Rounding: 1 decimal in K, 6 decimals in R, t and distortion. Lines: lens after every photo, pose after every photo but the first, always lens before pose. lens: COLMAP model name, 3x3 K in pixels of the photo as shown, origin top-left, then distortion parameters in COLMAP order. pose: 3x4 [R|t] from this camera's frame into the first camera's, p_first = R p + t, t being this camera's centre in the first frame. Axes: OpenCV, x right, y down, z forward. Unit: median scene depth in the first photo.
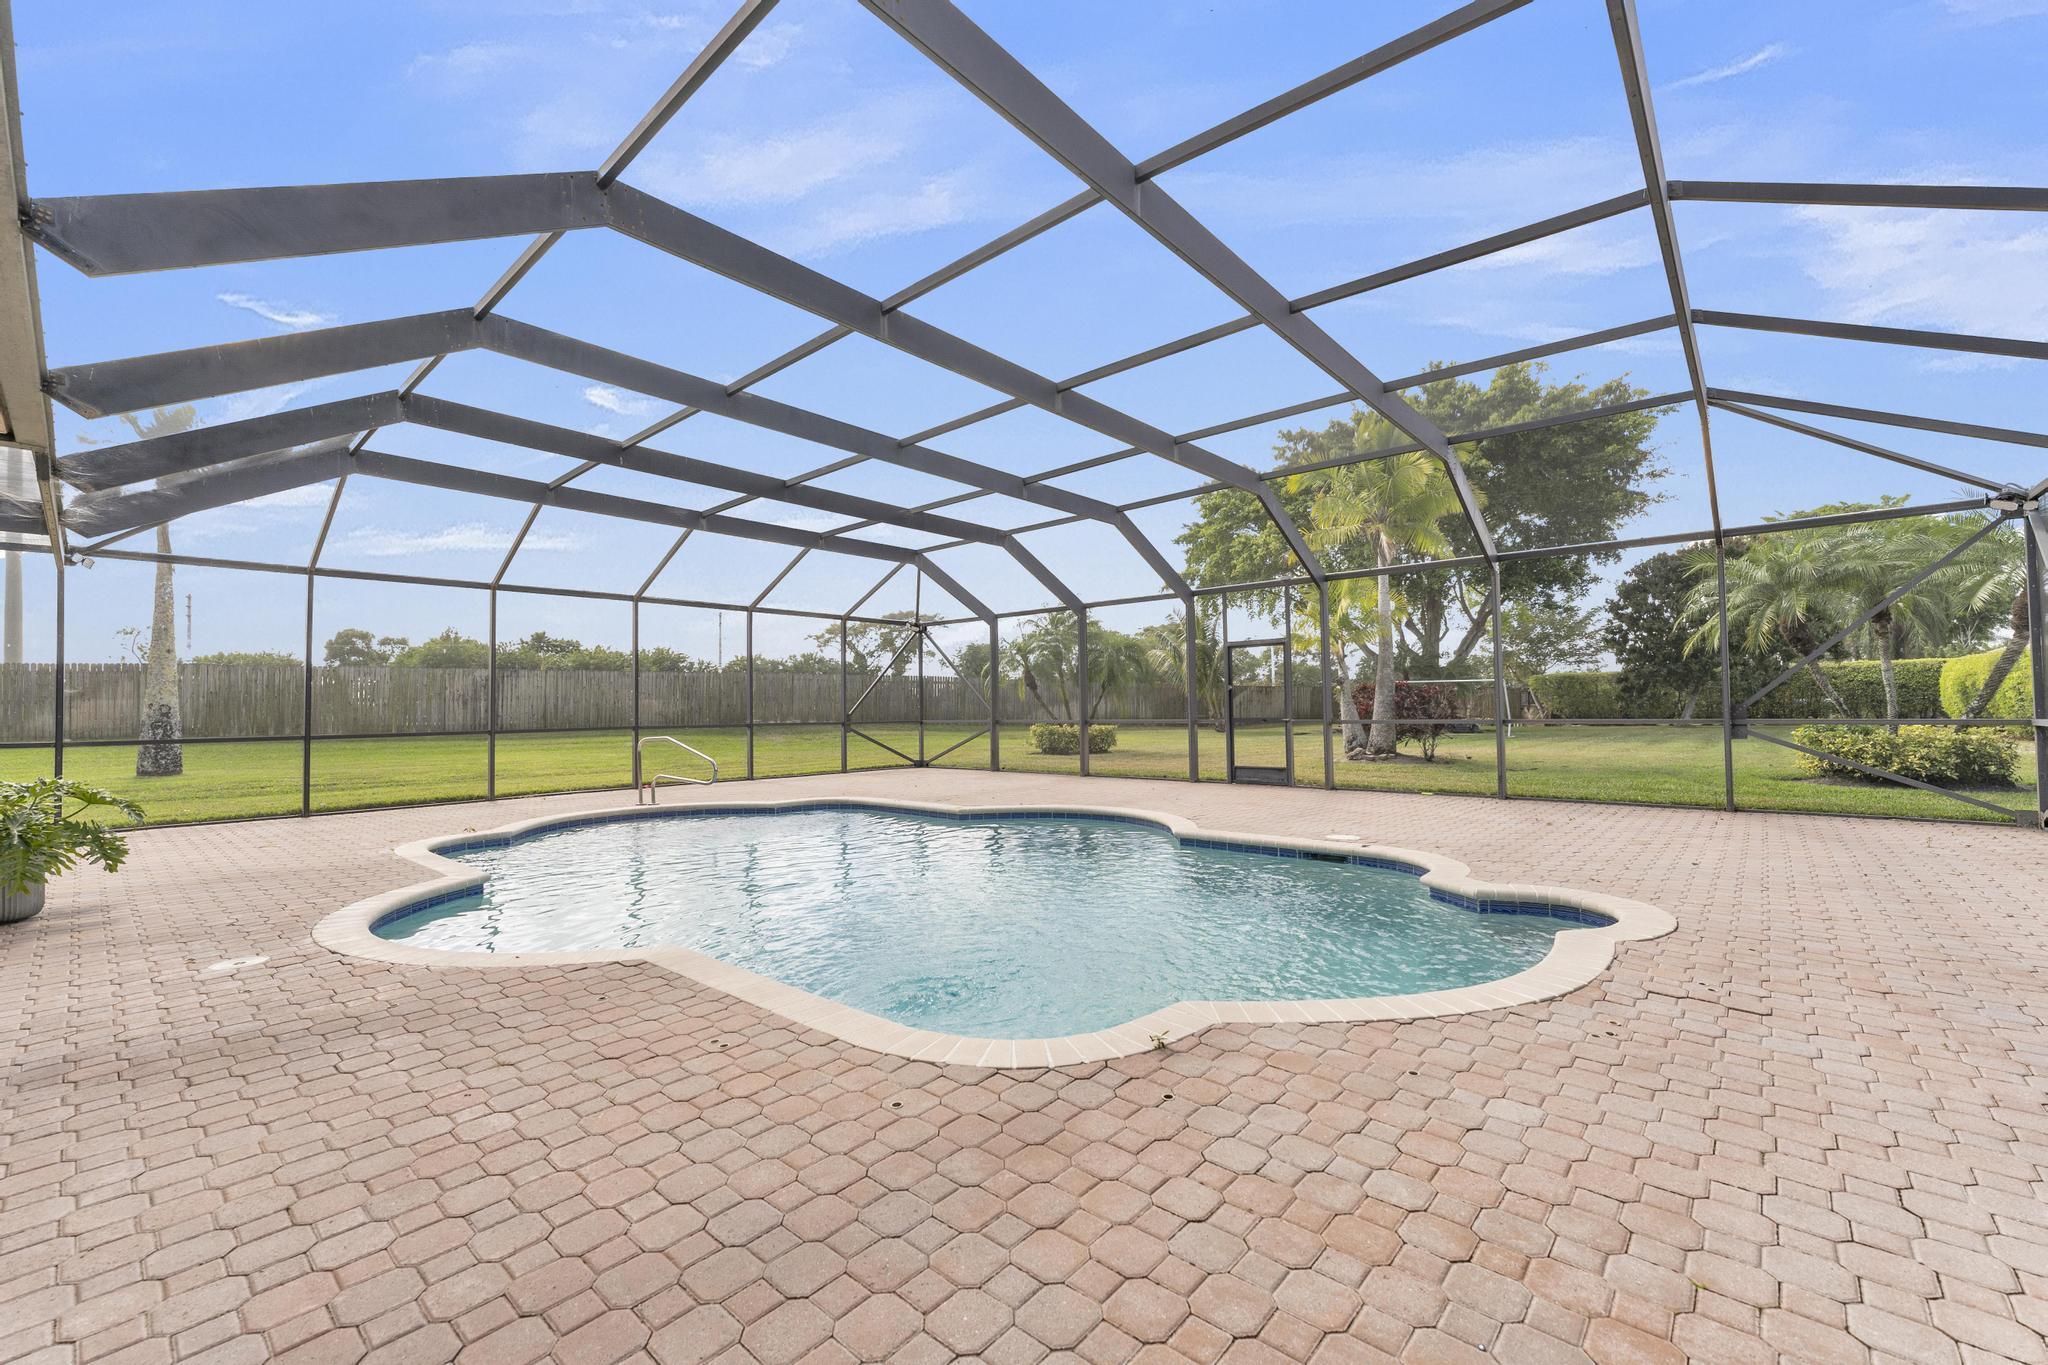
lens RADIAL K [[820.2, 0, 1022.4], [0, 820.2, 696.5], [0, 0, 1]] dist [-0.002833, -0.000282]
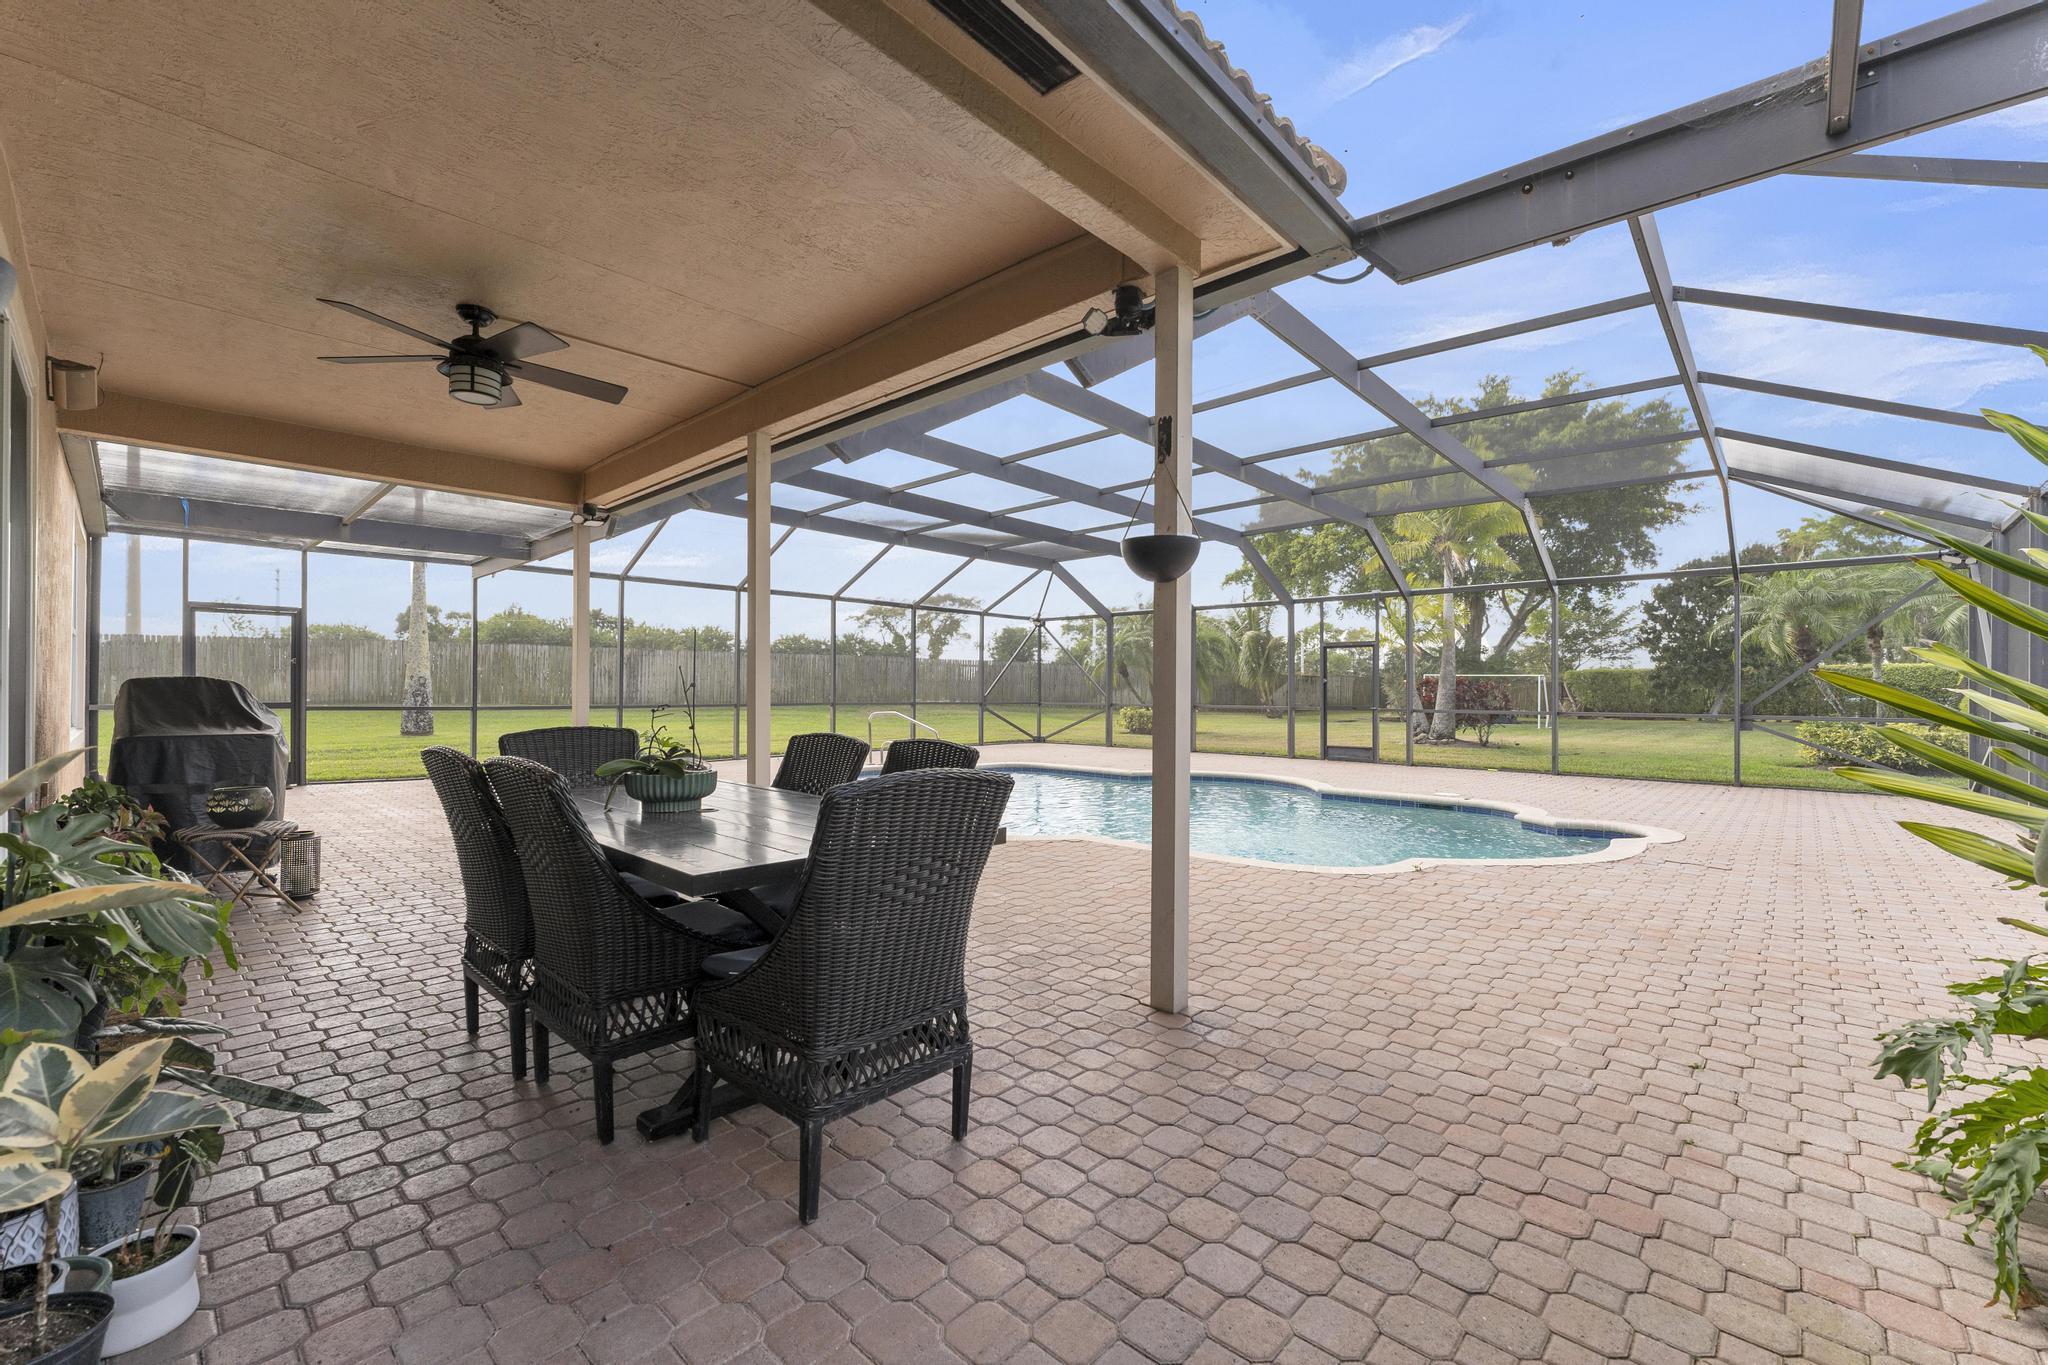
lens RADIAL K [[820.2, 0, 1022.4], [0, 820.2, 696.5], [0, 0, 1]] dist [-0.002833, -0.000282]
pose [[0.999511, 0.020055, -0.023986, -0.099281], [-0.019532, 0.999571, 0.021834, -0.003280], [0.024414, -0.021355, 0.999474, -0.133779]]
